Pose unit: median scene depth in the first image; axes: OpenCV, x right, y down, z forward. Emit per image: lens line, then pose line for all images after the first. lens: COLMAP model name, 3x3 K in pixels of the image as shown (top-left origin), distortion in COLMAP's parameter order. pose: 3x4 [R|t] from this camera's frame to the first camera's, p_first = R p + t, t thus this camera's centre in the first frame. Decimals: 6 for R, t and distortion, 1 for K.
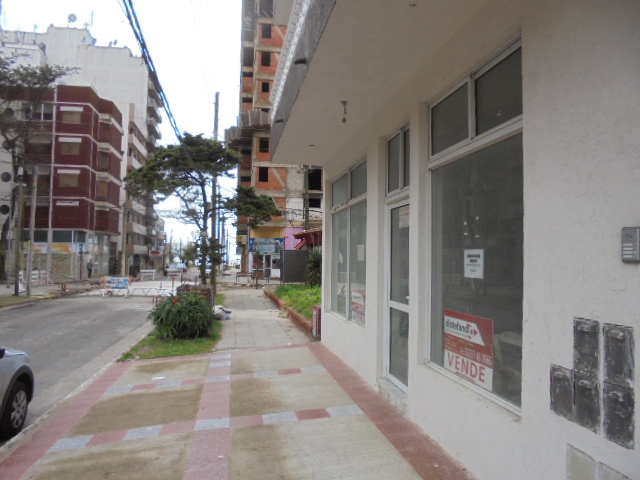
lens RADIAL K [[490.5, 0, 320.2], [0, 490.5, 235.1], [0, 0, 1]] dist [-0.069301, 0.030663]
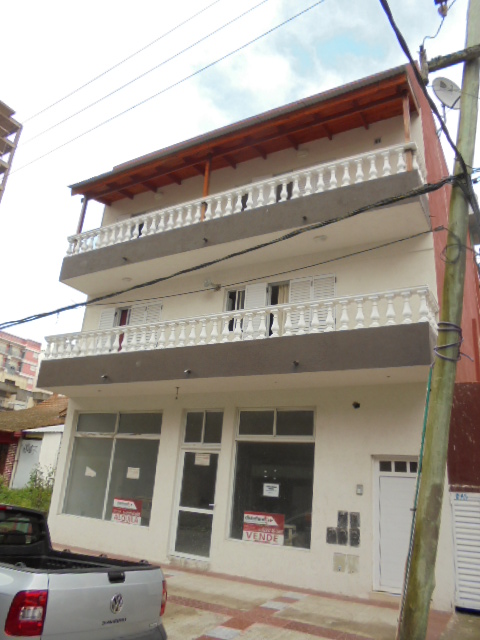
lens RADIAL K [[490.5, 0, 241.5], [0, 490.5, 321.8], [0, 0, 1]] dist [-0.069301, 0.030663]
pose [[0.664663, 0.284284, 0.690945, -1.697324], [-0.105960, 0.951302, -0.289476, -0.019350], [-0.739591, 0.119191, 0.662419, -0.570814]]
